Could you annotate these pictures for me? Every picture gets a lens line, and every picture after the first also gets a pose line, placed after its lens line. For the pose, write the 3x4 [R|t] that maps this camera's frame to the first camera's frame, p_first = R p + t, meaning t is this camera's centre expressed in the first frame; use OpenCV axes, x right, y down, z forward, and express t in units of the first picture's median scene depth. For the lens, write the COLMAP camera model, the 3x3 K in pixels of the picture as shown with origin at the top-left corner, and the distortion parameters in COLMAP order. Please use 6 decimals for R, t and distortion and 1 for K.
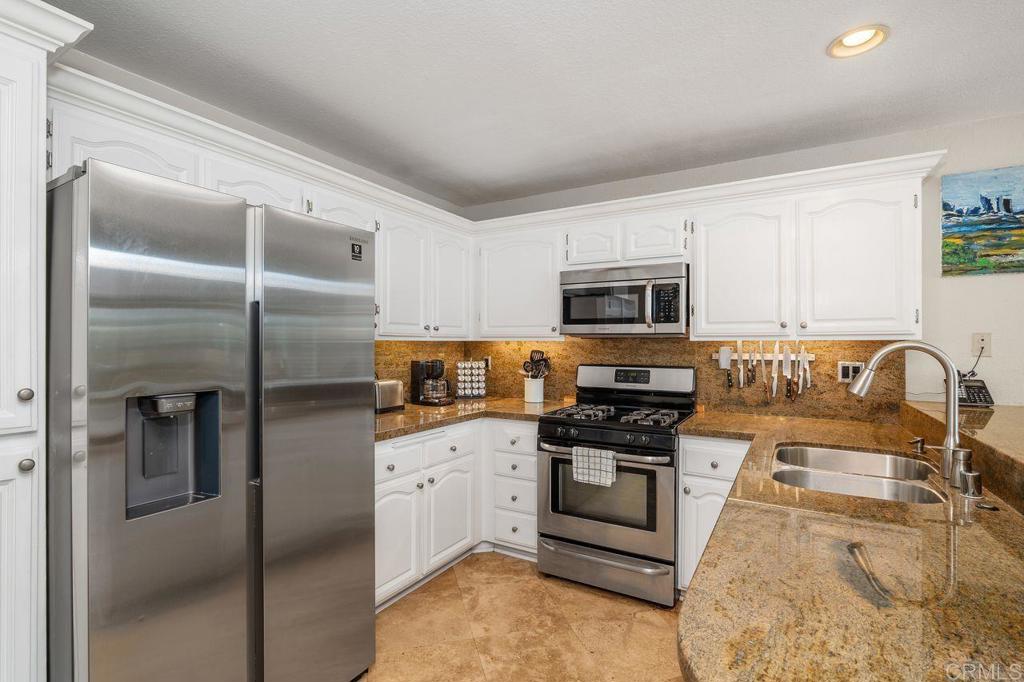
lens RADIAL K [[478.5, 0, 515.8], [0, 478.5, 336.4], [0, 0, 1]] dist [-0.023341, 0.007645]
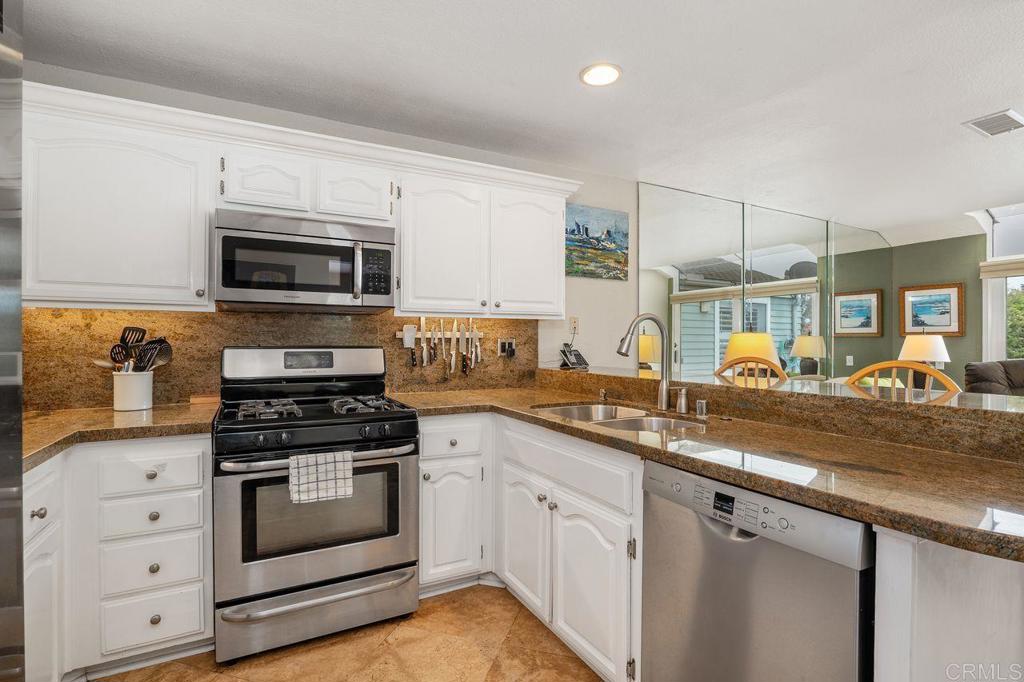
lens RADIAL K [[478.5, 0, 515.8], [0, 478.5, 336.4], [0, 0, 1]] dist [-0.023341, 0.007645]
pose [[0.524358, 0.007142, 0.851468, -0.288810], [-0.013393, 0.999910, -0.000139, 0.044965], [-0.851393, -0.011331, 0.524406, 0.327253]]
